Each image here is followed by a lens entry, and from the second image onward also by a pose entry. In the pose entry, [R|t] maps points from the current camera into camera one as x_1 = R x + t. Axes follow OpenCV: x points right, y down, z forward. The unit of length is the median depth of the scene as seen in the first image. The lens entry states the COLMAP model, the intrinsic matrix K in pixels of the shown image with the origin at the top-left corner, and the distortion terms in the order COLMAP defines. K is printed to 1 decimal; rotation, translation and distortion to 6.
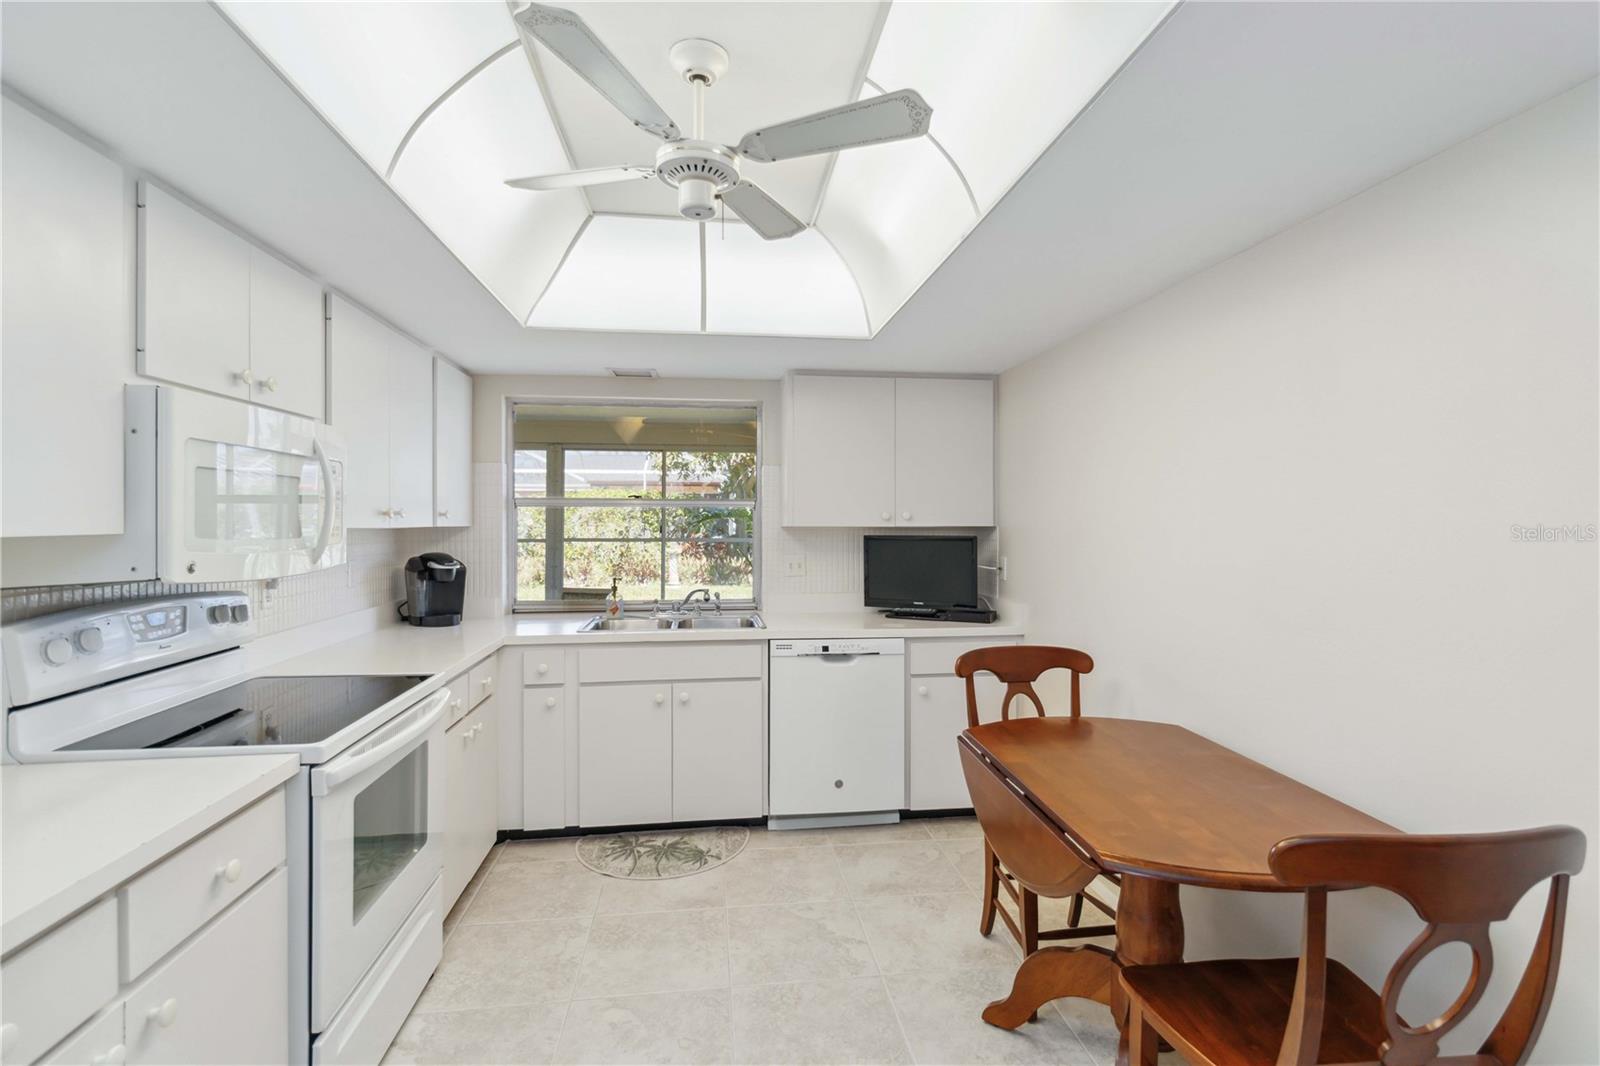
lens RADIAL K [[753.1, 0, 806.0], [0, 753.1, 532.7], [0, 0, 1]] dist [0.002369, -0.000377]
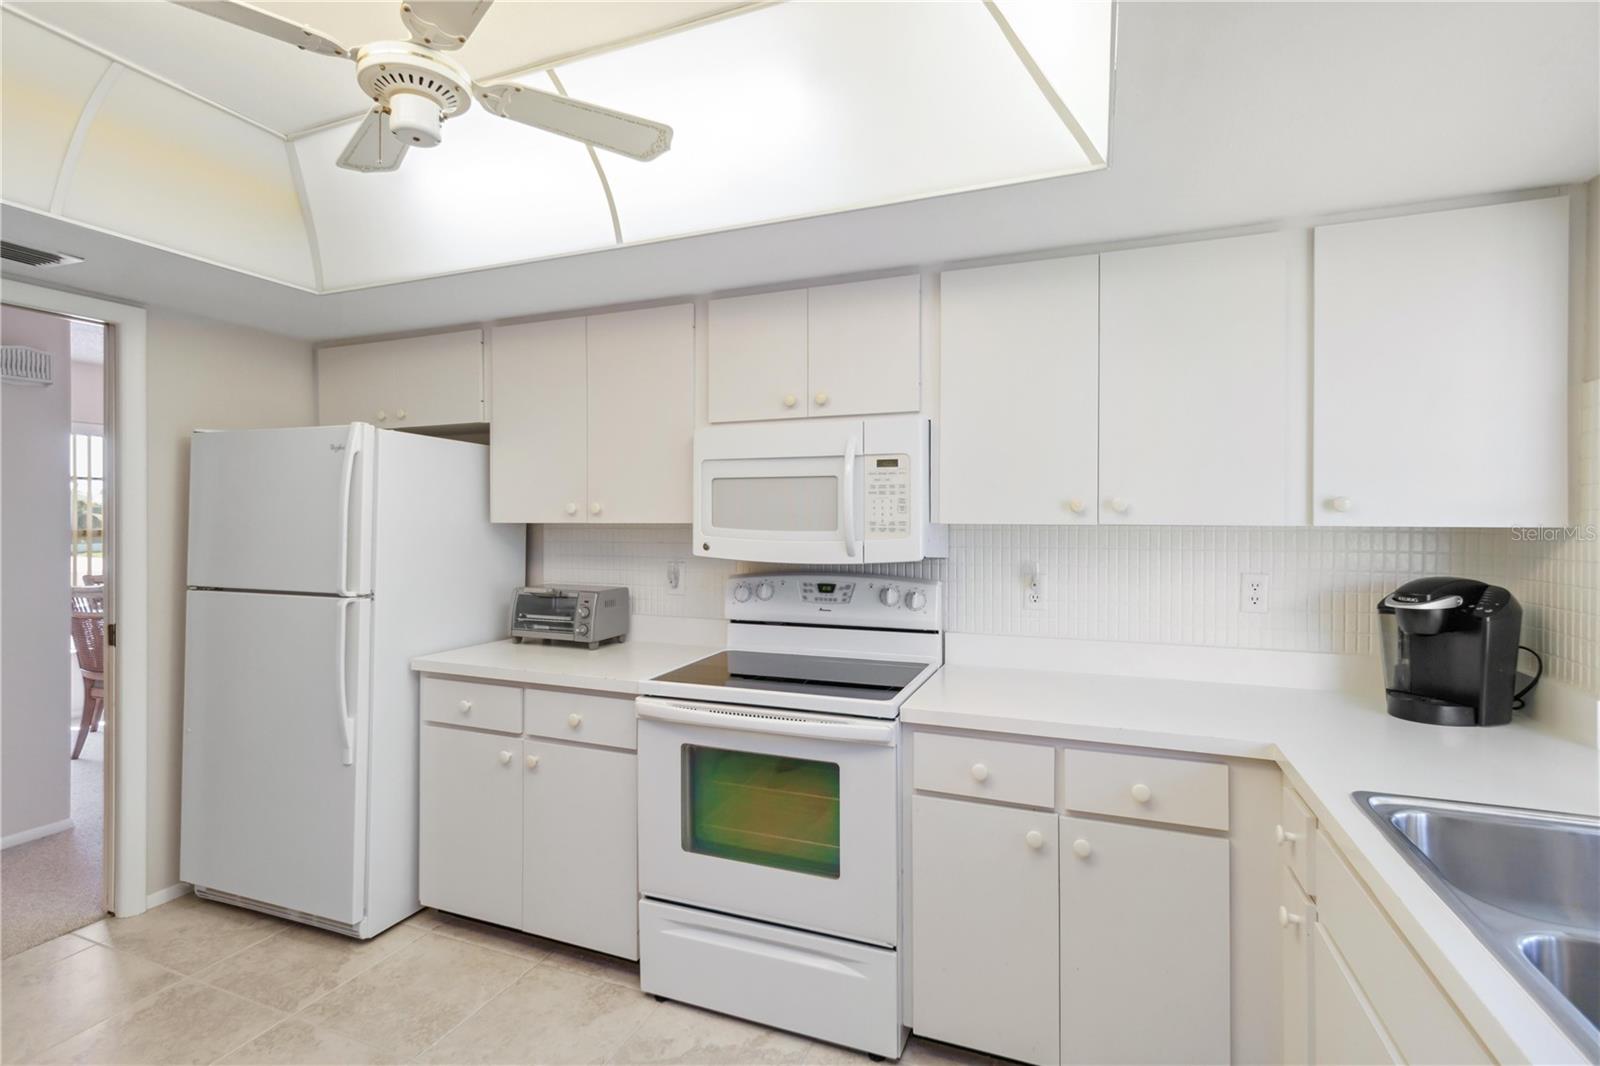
lens RADIAL K [[753.1, 0, 787.1], [0, 753.1, 517.9], [0, 0, 1]] dist [0.002369, -0.000377]
pose [[-0.498634, -0.001557, -0.866811, 0.196409], [-0.016317, 0.999838, 0.007591, -0.011808], [0.866659, 0.017928, -0.498579, 0.931705]]
